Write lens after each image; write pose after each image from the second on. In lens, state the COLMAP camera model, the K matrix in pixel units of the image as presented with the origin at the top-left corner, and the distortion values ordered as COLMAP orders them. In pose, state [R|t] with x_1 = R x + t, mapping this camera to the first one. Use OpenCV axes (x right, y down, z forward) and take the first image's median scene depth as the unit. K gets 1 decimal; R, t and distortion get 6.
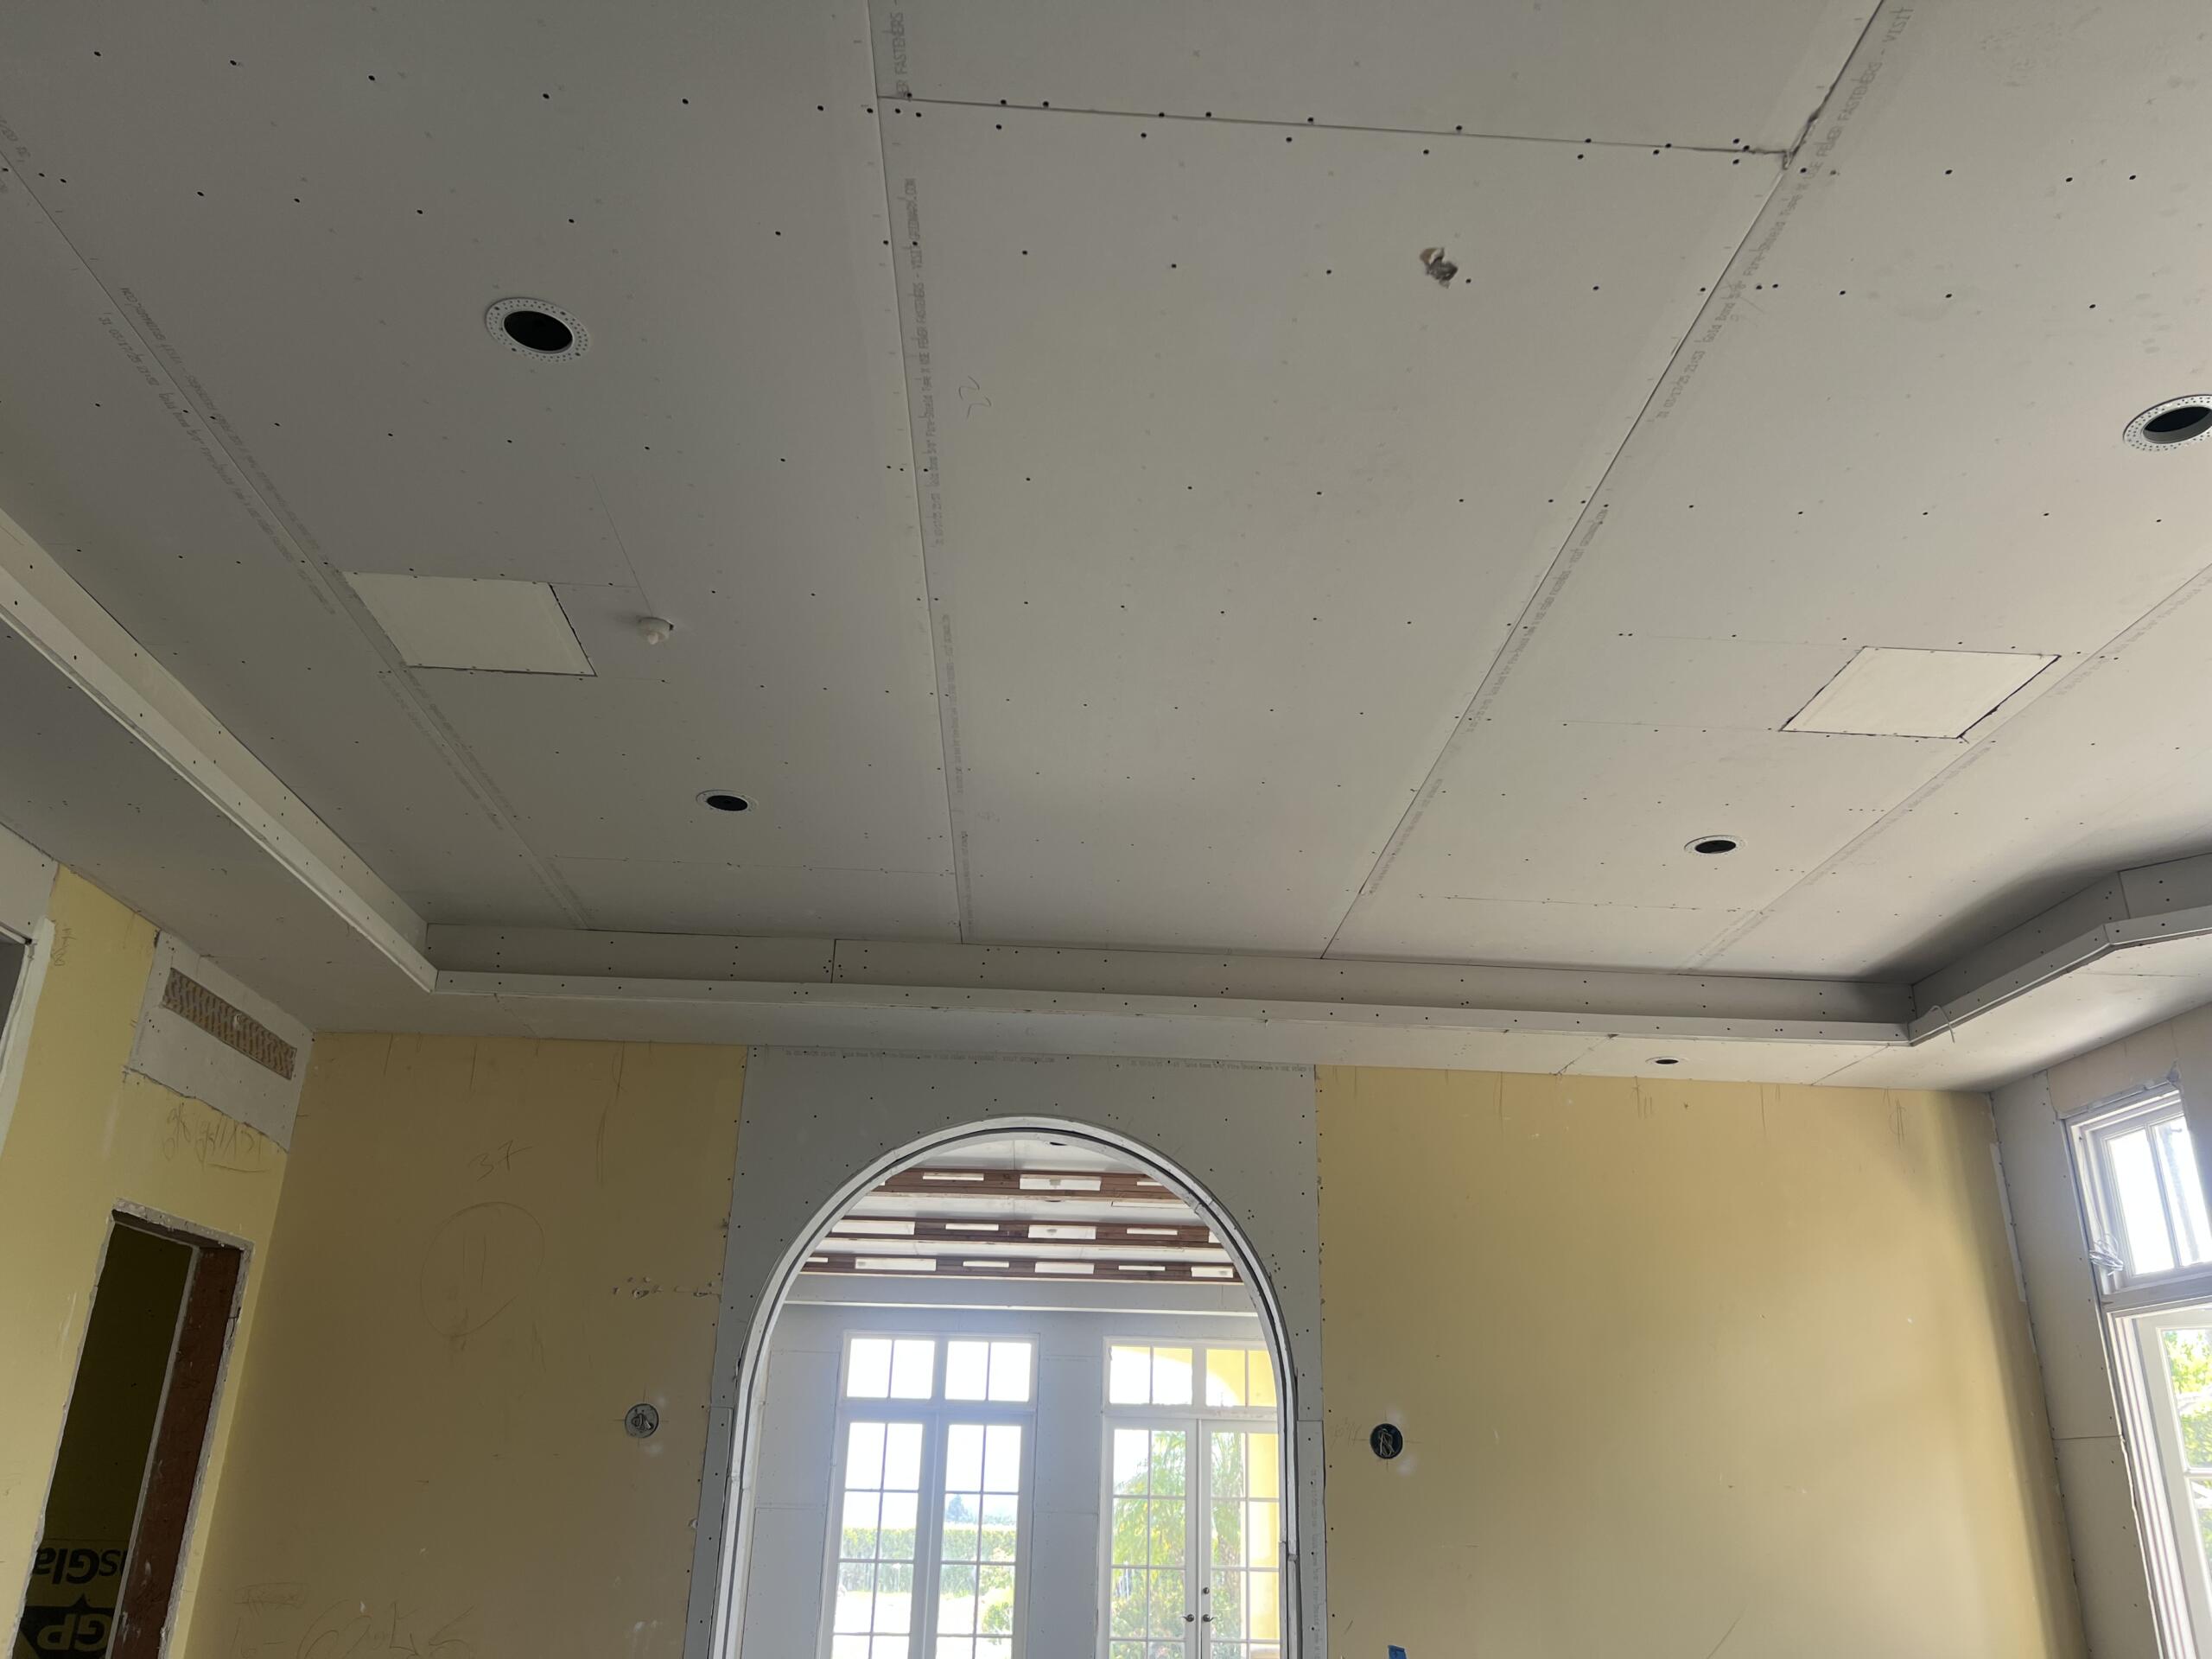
lens RADIAL K [[1520.3, 0, 1097.7], [0, 1520.3, 740.0], [0, 0, 1]] dist [0.005387, -0.070992]
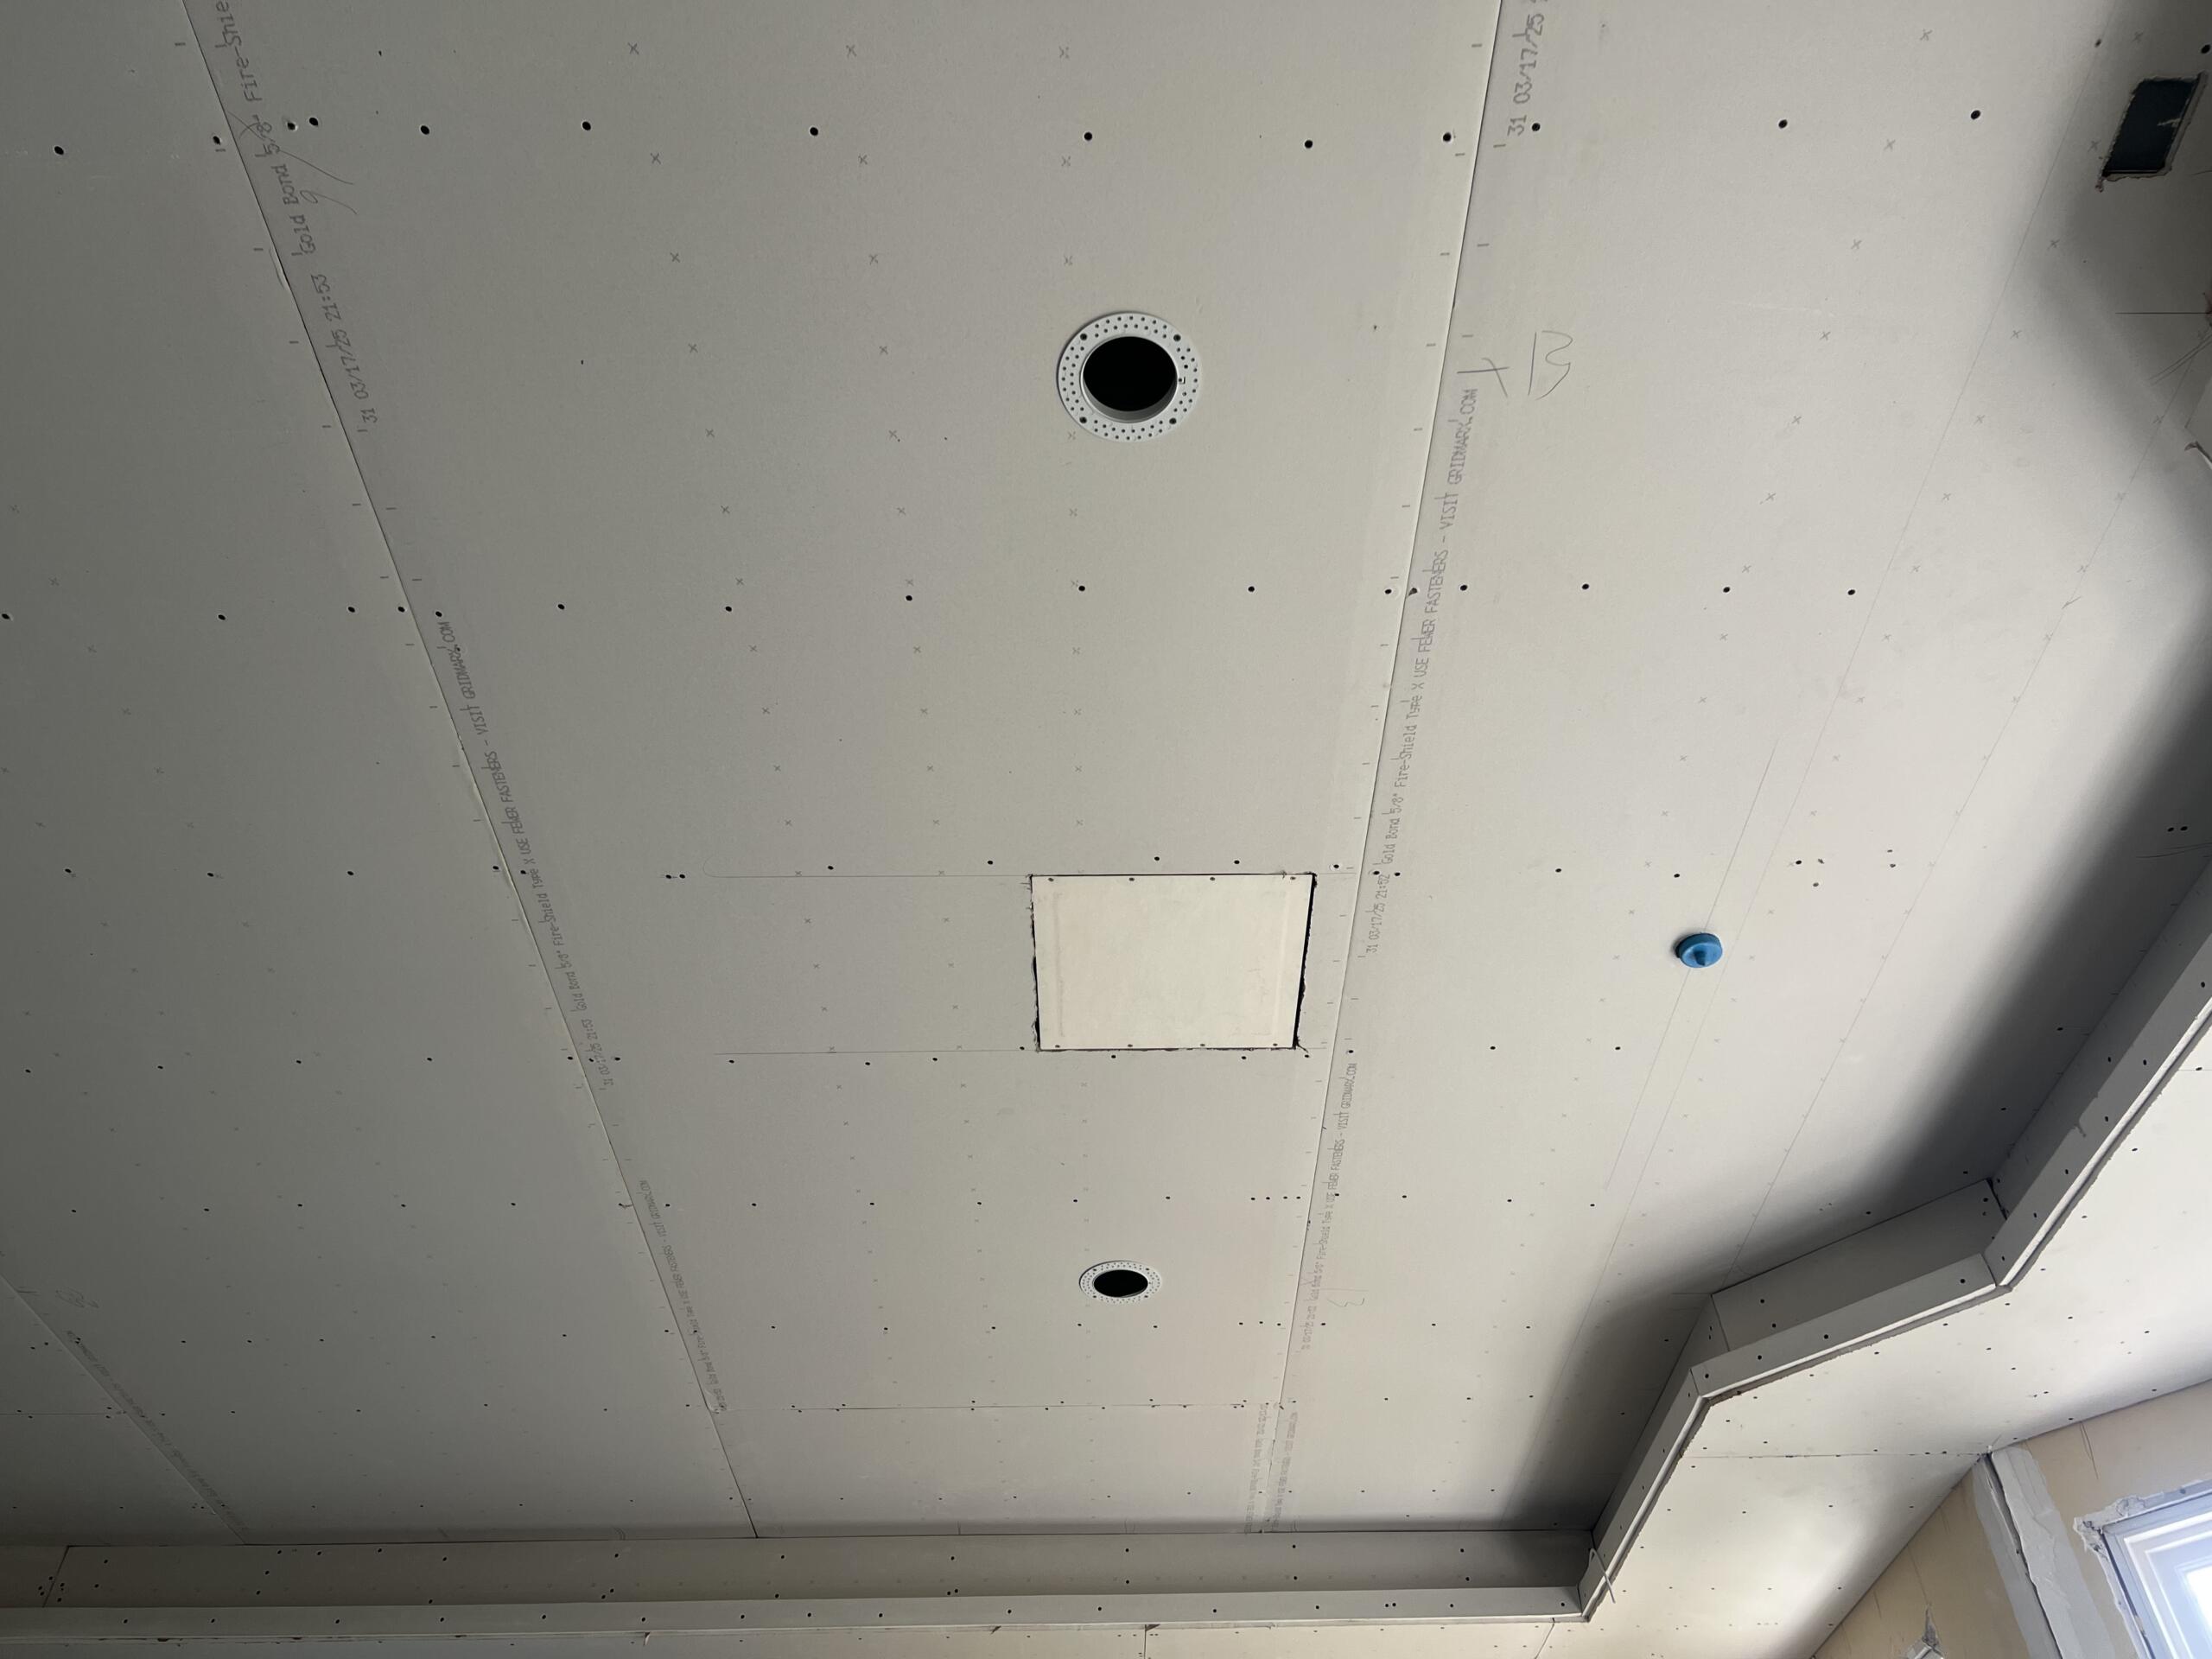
lens RADIAL K [[1663.3, 0, 1106.0], [0, 1663.3, 829.5], [0, 0, 1]] dist [0.070386, -0.106278]
pose [[0.998366, -0.039513, 0.041287, 0.297390], [0.050551, 0.947565, -0.315538, 0.090722], [-0.026655, 0.317109, 0.948014, 0.166566]]
